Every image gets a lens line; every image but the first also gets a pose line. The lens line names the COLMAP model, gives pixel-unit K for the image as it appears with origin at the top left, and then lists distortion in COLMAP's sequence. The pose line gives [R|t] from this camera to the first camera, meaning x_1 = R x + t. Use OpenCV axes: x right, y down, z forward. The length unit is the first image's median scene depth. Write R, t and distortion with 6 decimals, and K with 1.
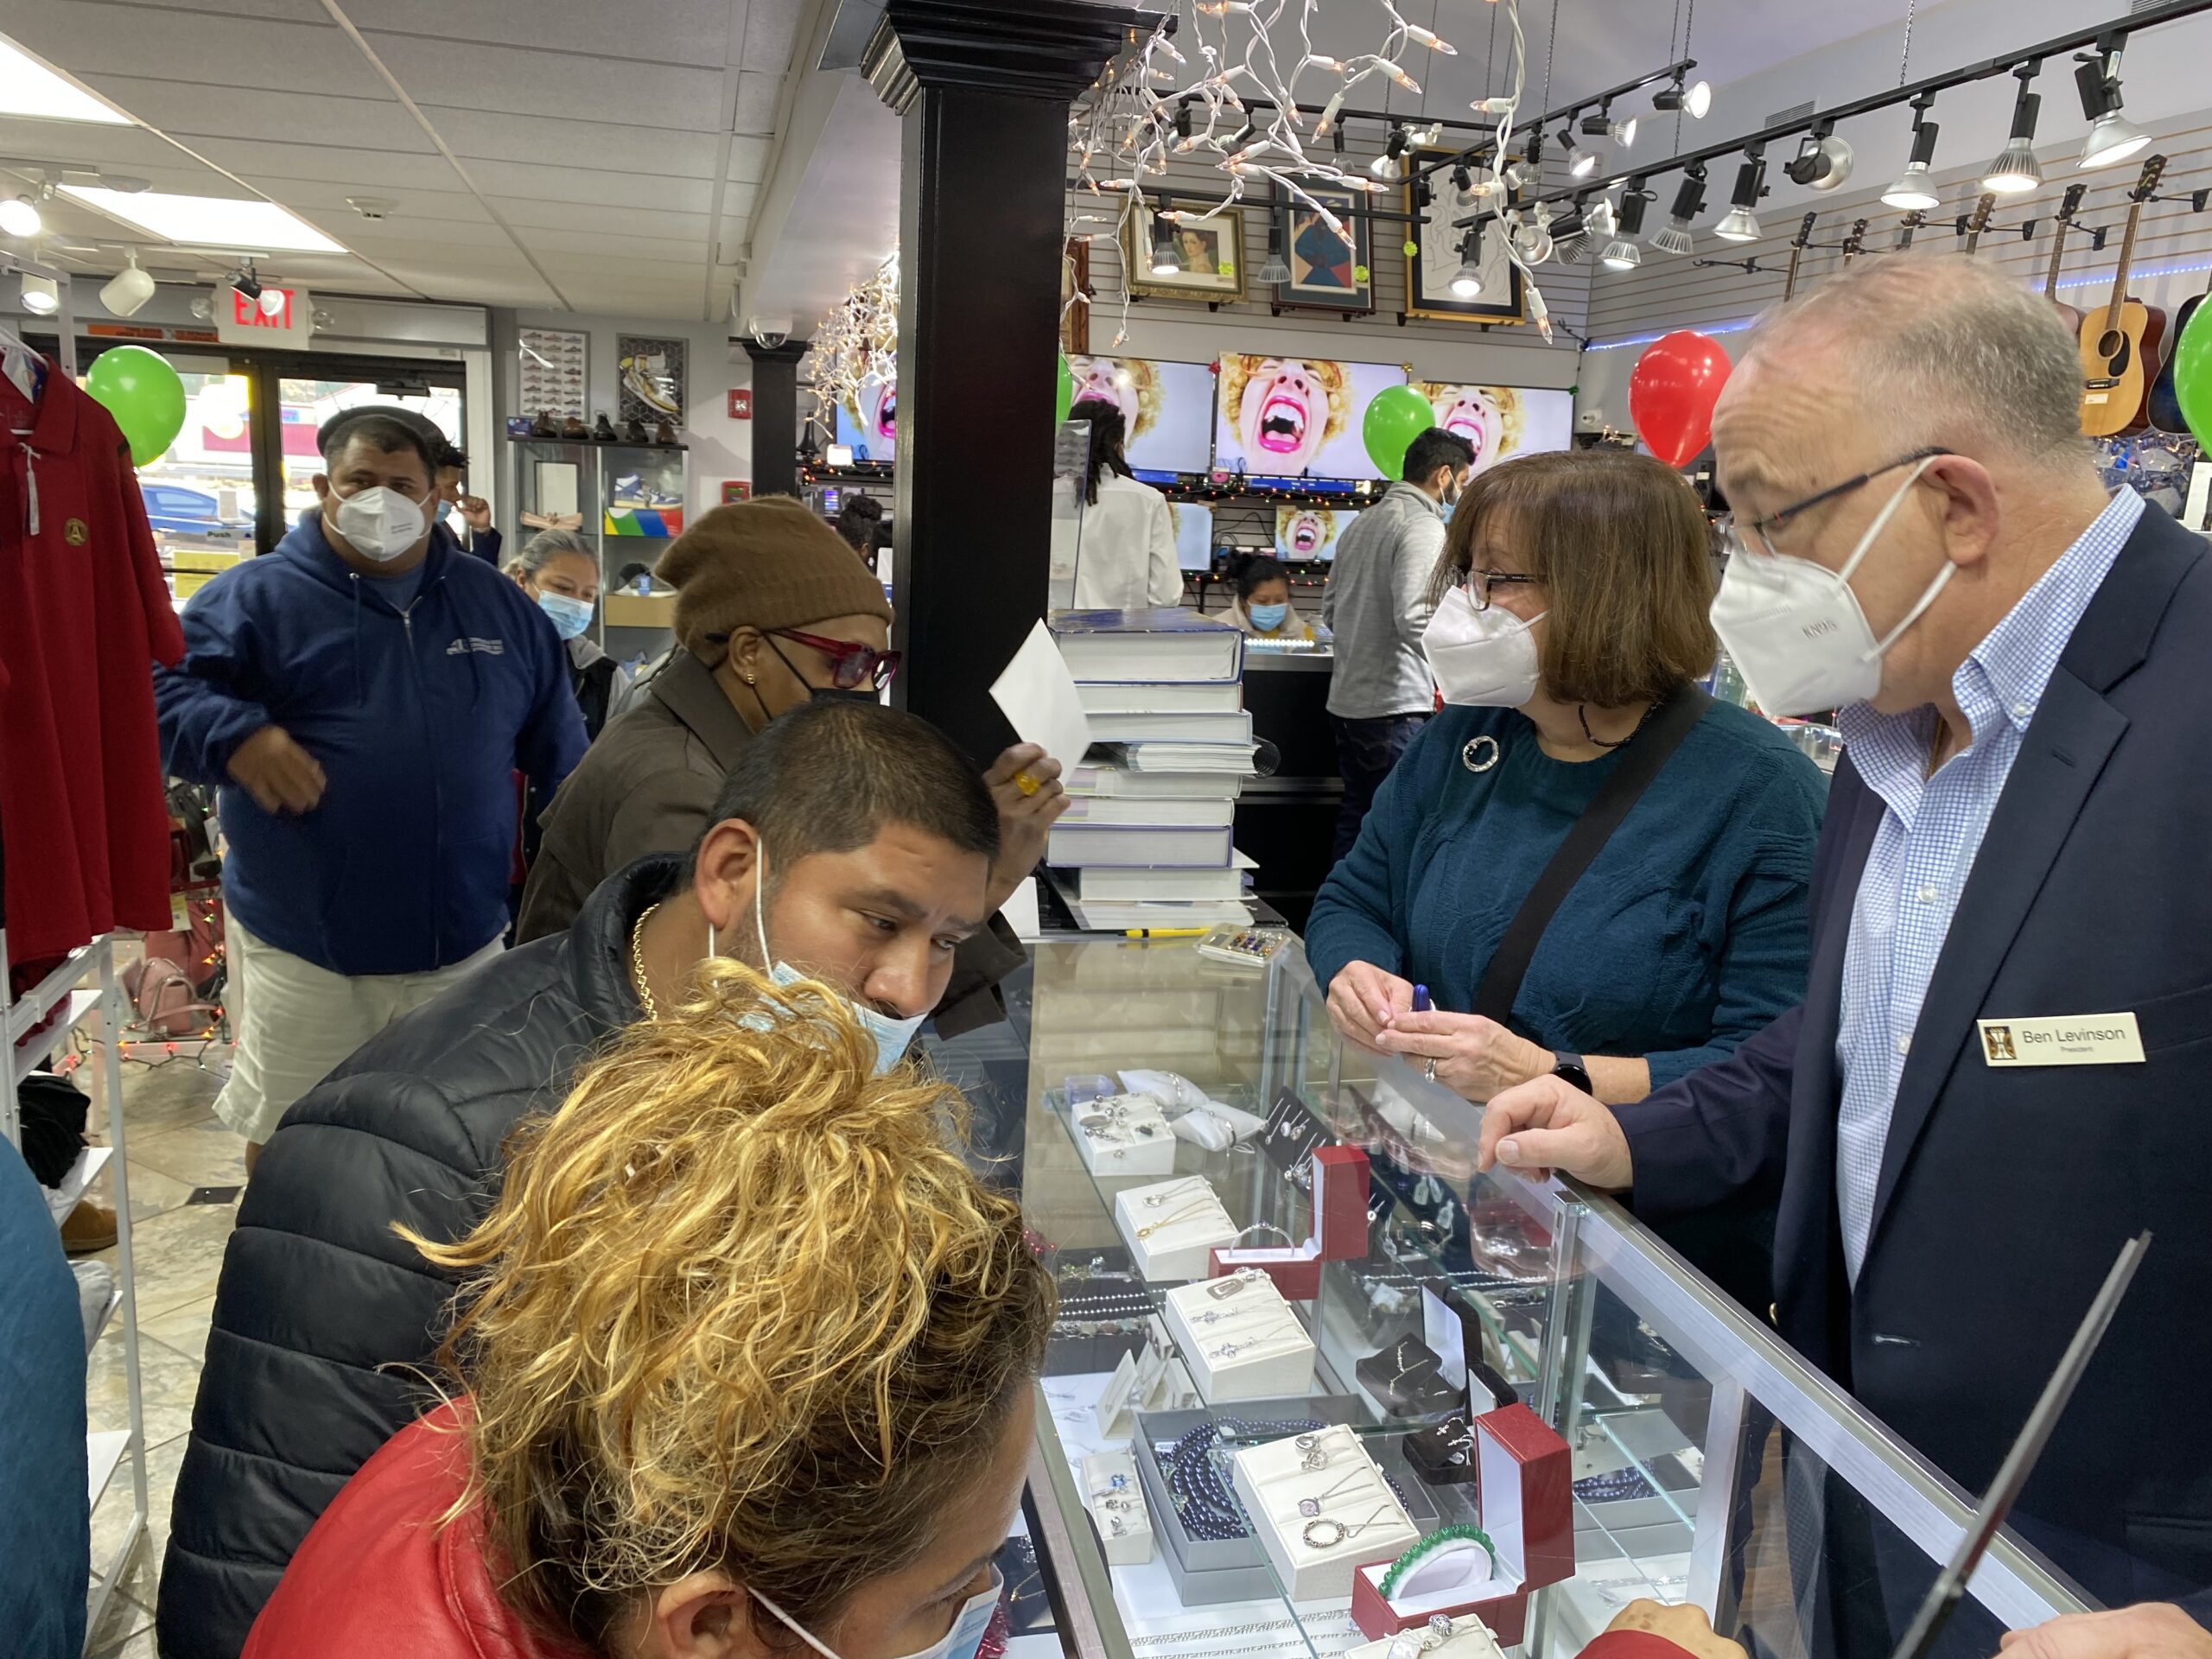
lens RADIAL K [[1718.5, 0, 1106.0], [0, 1718.5, 829.5], [0, 0, 1]] dist [-0.005615, 0.007405]
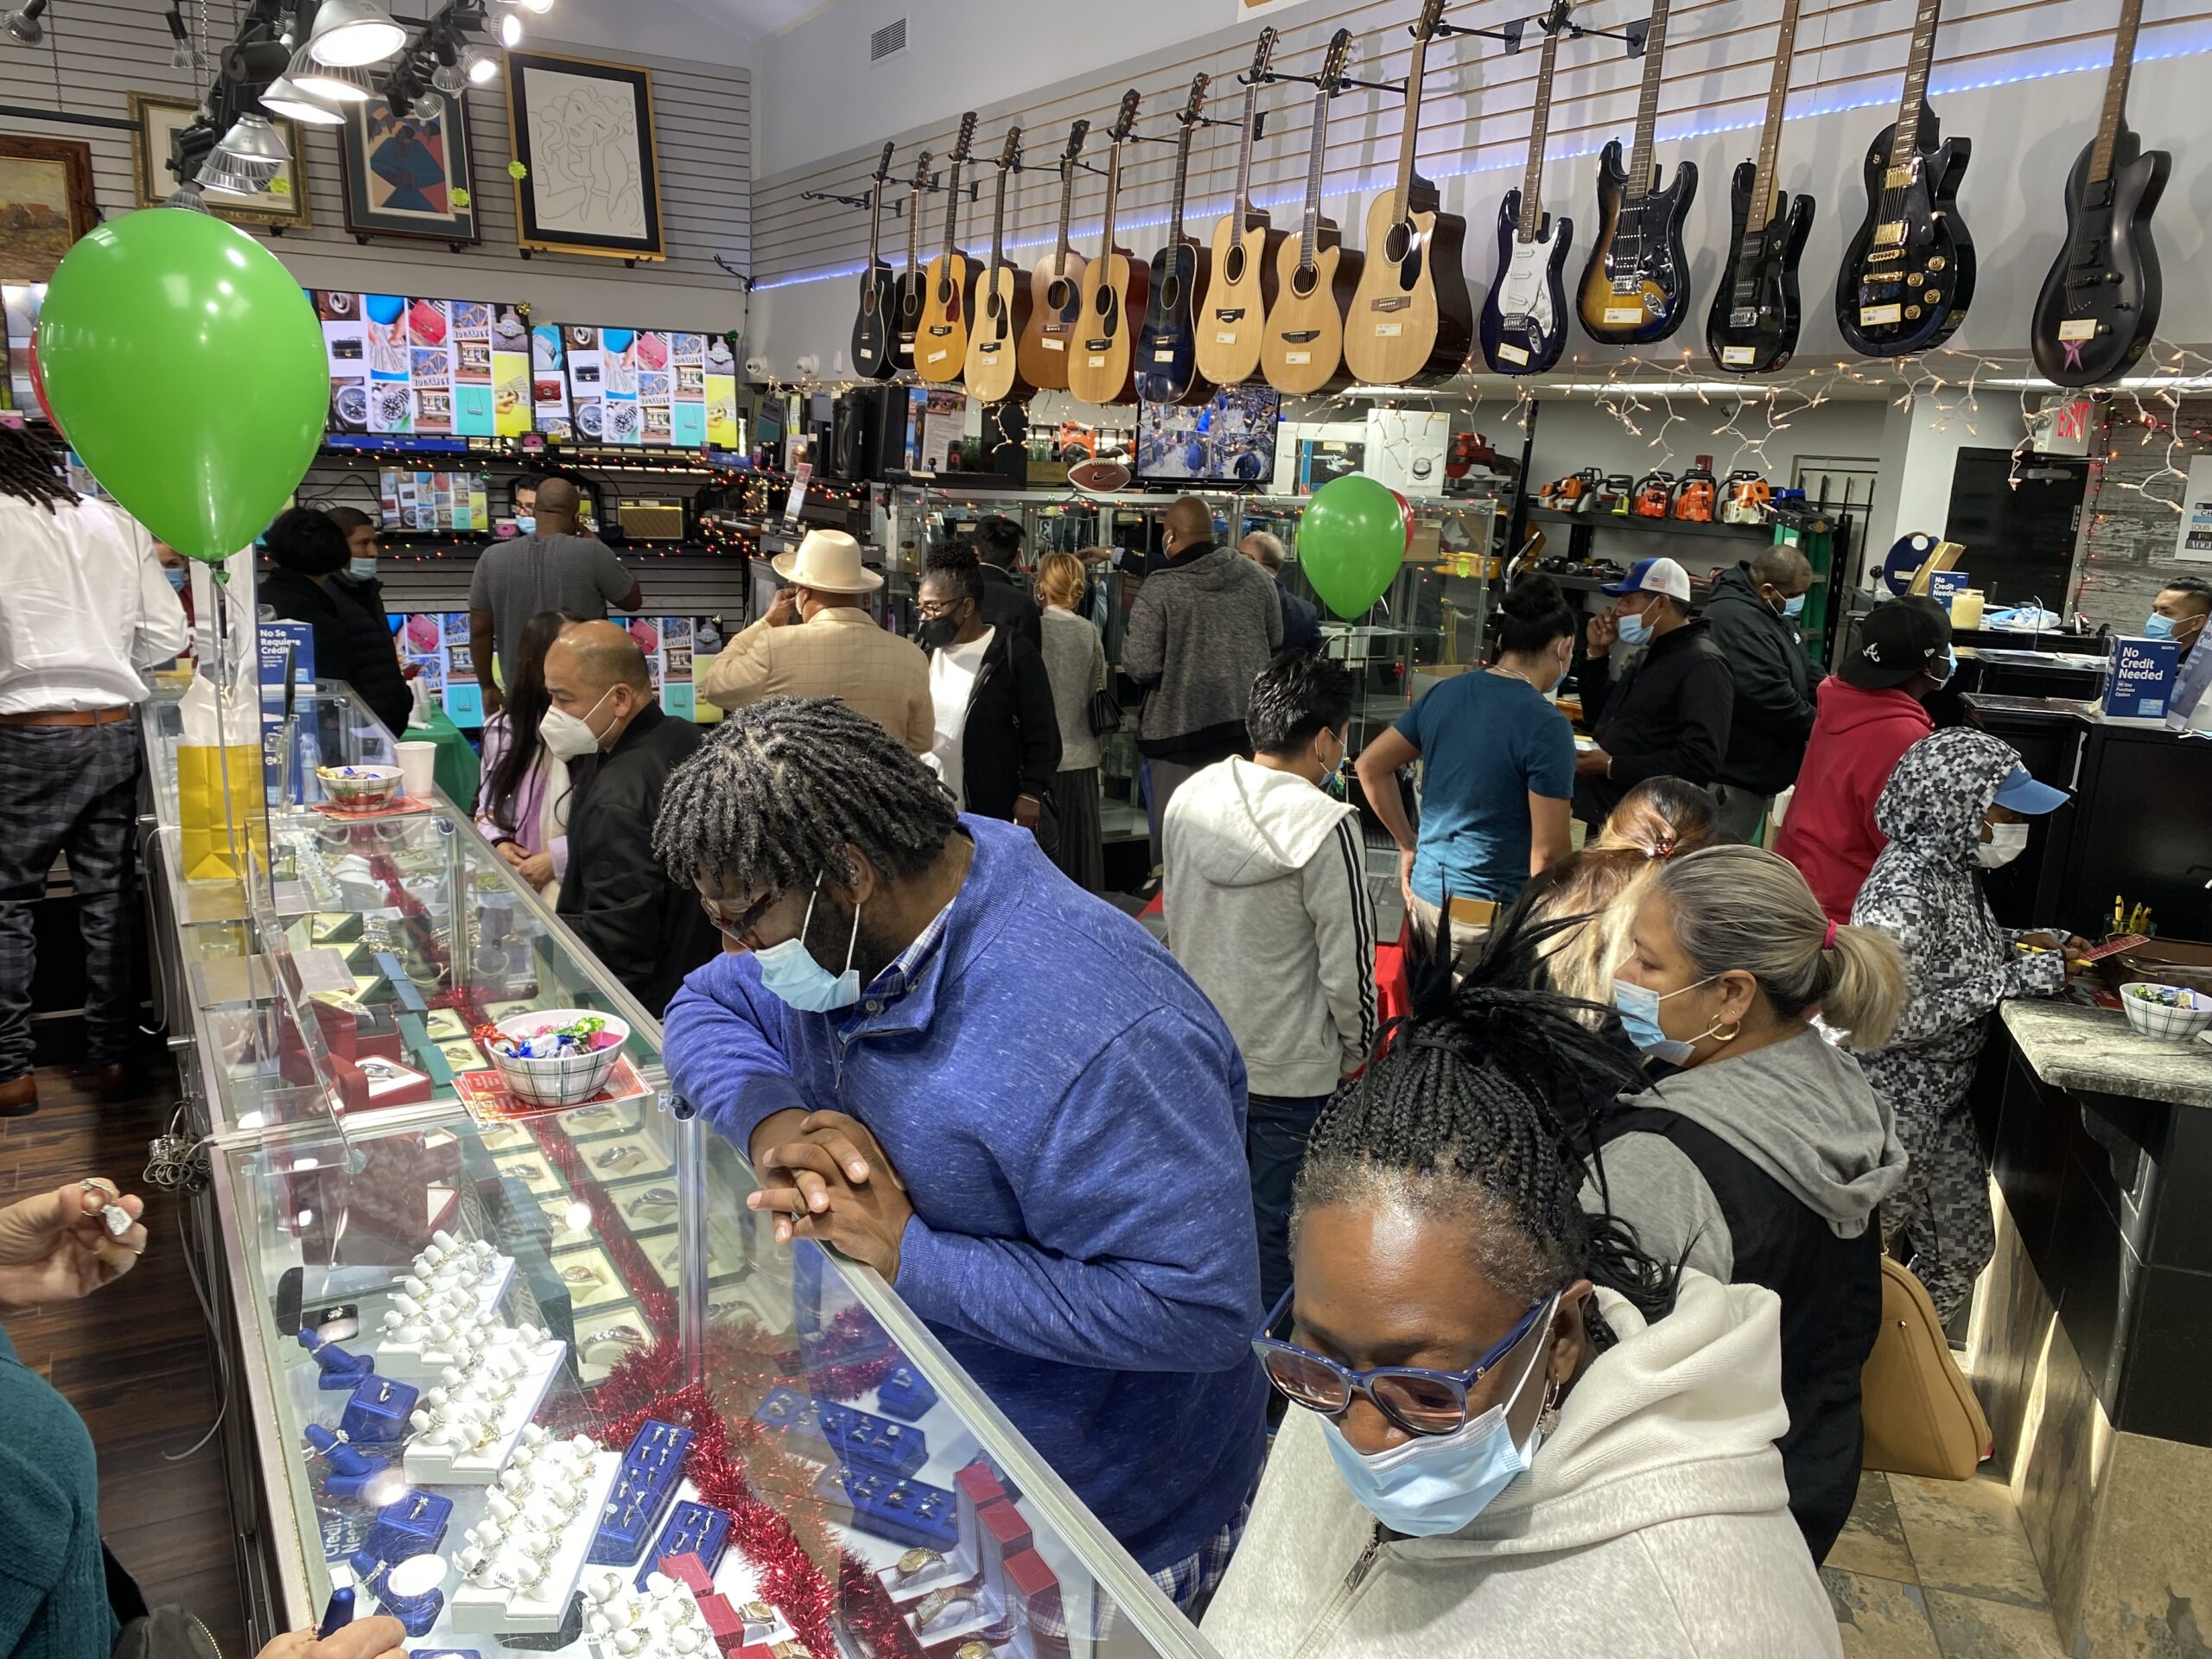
lens RADIAL K [[1718.5, 0, 1106.0], [0, 1718.5, 829.5], [0, 0, 1]] dist [-0.005615, 0.007405]
pose [[0.955354, -0.073988, 0.286050, 0.189556], [0.062743, 0.996861, 0.048293, -0.030205], [-0.288725, -0.028189, 0.956997, 0.078283]]
